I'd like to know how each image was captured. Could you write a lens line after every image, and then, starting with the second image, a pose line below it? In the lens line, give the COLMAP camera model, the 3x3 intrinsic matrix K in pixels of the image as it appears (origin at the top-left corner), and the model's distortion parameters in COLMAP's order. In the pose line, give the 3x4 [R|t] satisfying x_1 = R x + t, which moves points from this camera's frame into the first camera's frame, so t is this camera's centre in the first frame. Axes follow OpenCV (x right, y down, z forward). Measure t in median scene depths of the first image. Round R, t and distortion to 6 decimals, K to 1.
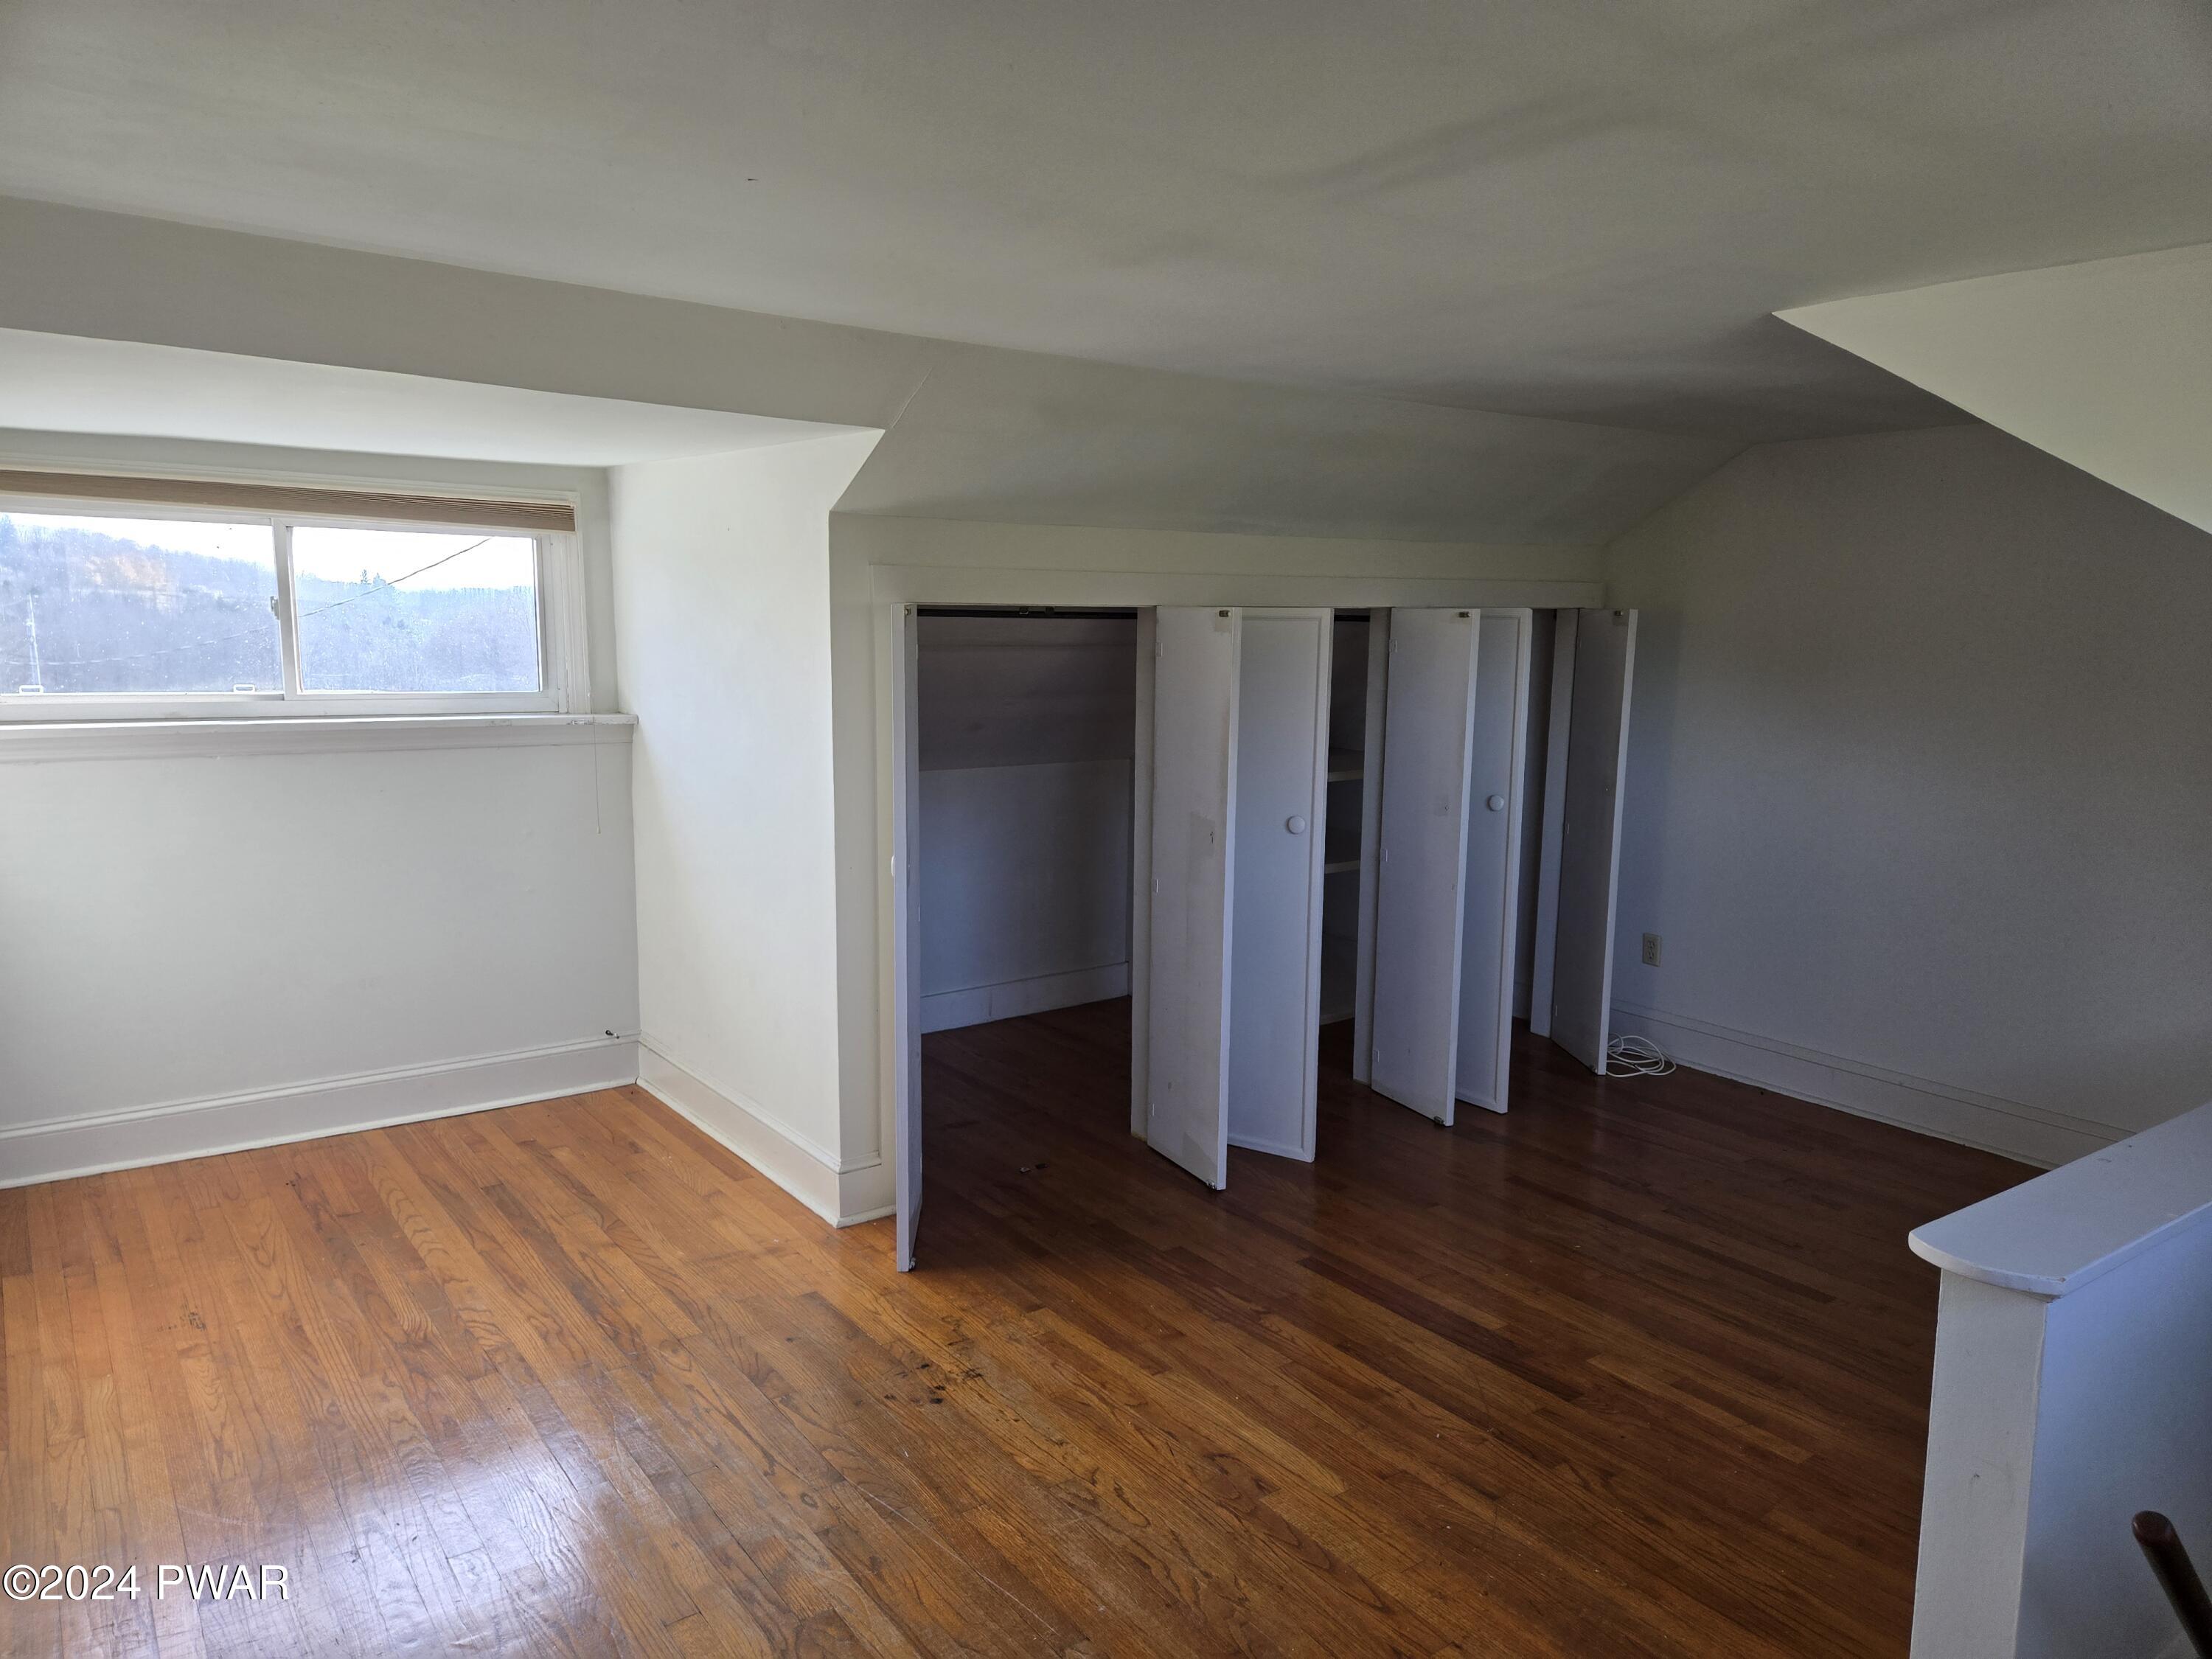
lens RADIAL K [[1454.9, 0, 1109.1], [0, 1454.9, 829.5], [0, 0, 1]] dist [0.034530, -0.013887]
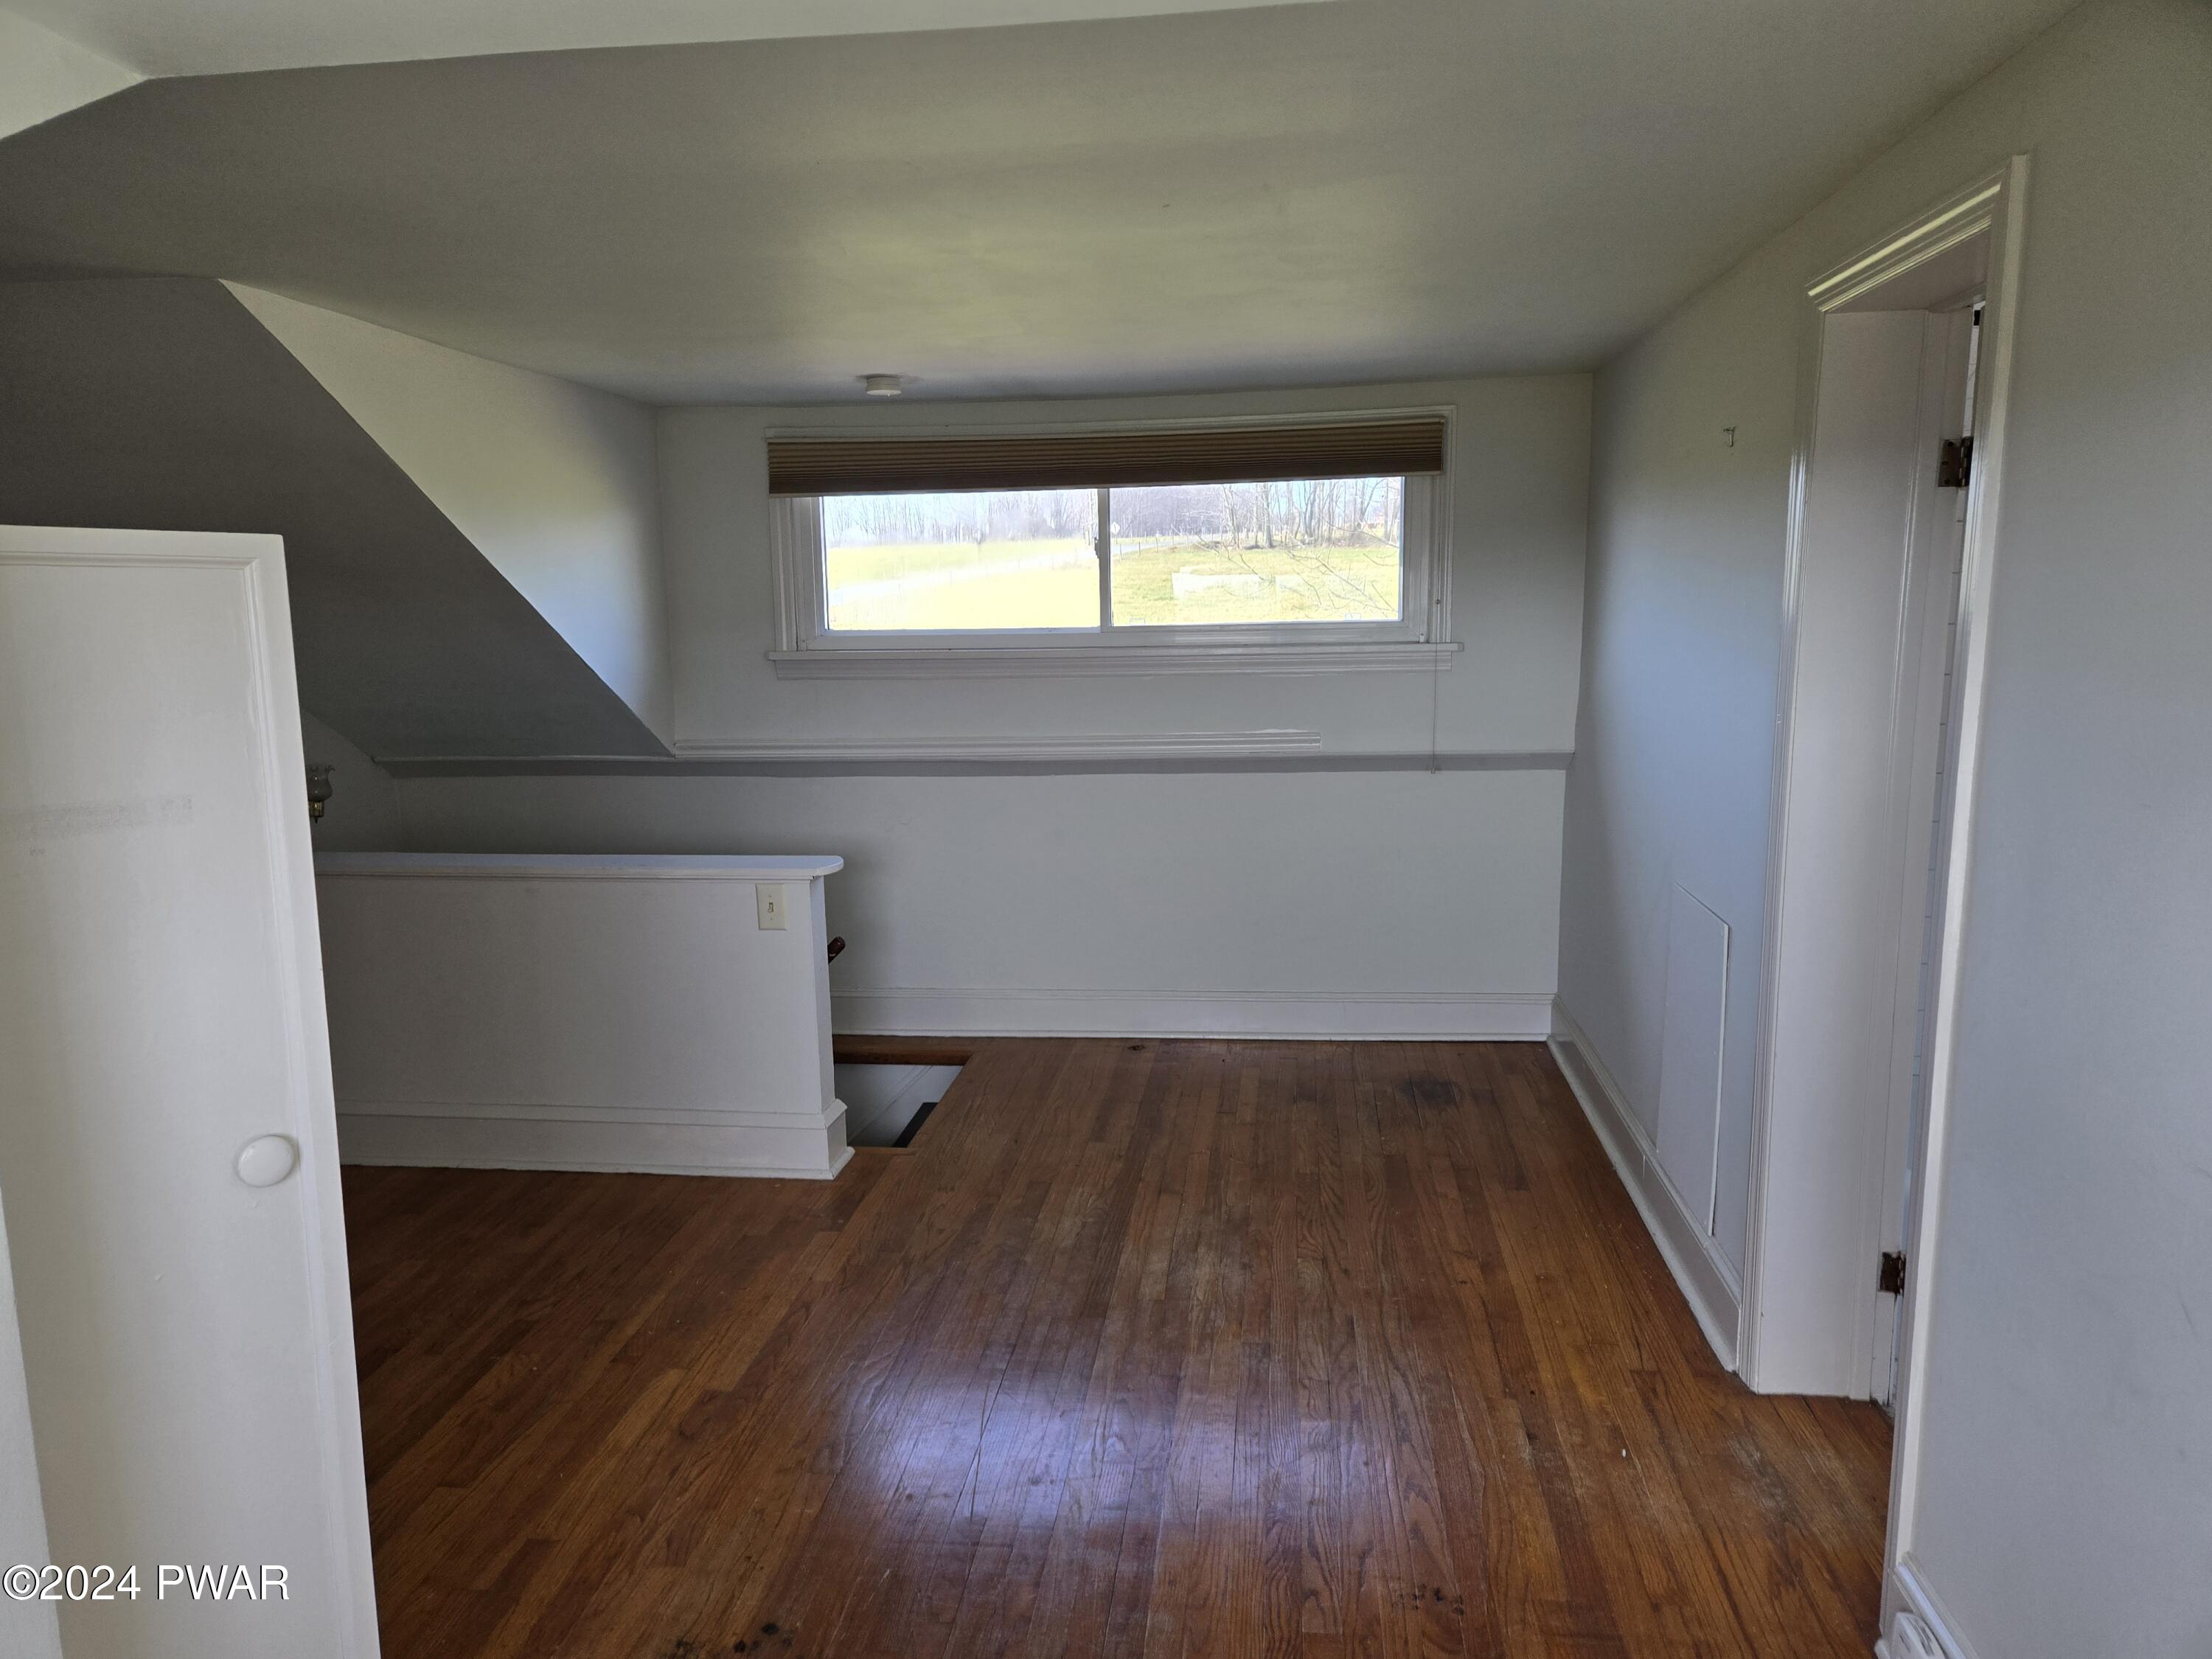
lens RADIAL K [[1454.9, 0, 1108.8], [0, 1454.9, 830.0], [0, 0, 1]] dist [0.034530, -0.013887]
pose [[-0.726742, -0.122865, 0.675833, -0.738599], [0.090637, 0.958119, 0.271648, -0.201493], [-0.680904, 0.258674, -0.685169, 1.354782]]
